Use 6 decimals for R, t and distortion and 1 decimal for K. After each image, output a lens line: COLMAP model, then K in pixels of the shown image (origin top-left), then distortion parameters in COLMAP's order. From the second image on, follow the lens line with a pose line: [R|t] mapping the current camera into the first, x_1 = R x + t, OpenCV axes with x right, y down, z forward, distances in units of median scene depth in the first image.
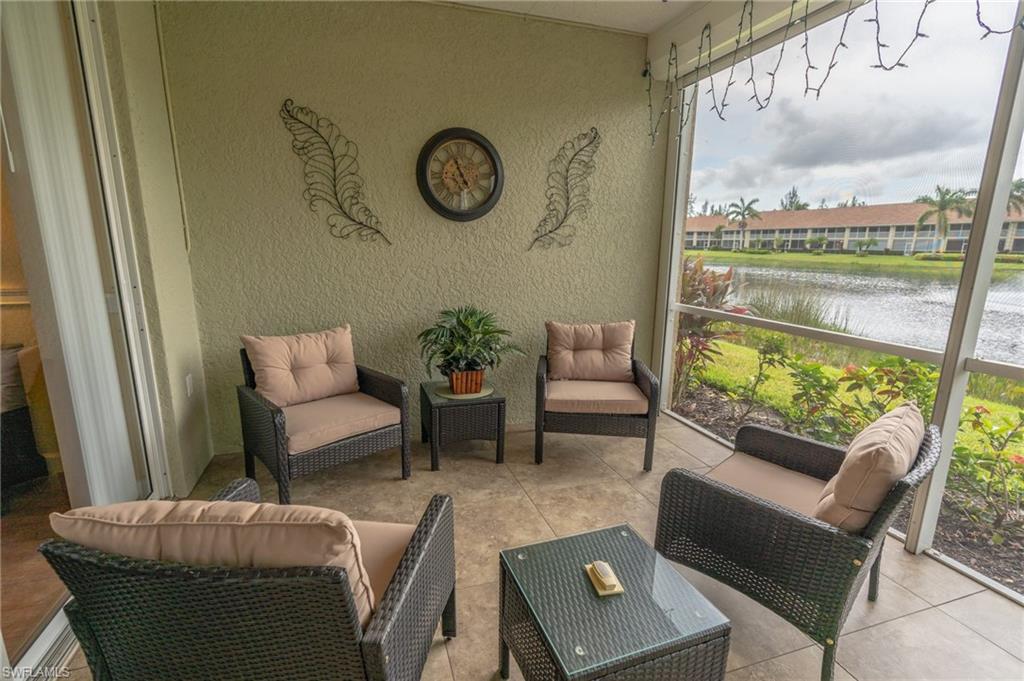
lens RADIAL K [[467.1, 0, 494.9], [0, 467.1, 334.5], [0, 0, 1]] dist [-0.001274, -0.000273]
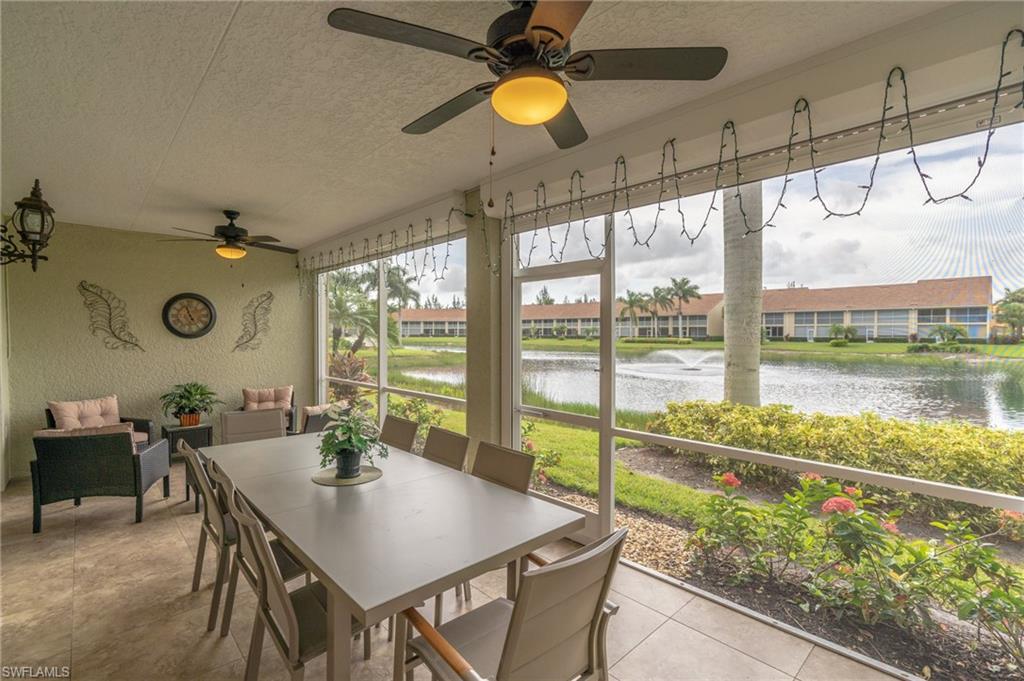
lens RADIAL K [[460.0, 0, 494.1], [0, 460.0, 336.3], [0, 0, 1]] dist [0.001080, 0.000034]
pose [[0.905863, -0.010922, 0.423430, 0.245958], [0.087451, 0.982952, -0.161734, 0.156286], [-0.414445, 0.183538, 0.891375, -1.145490]]
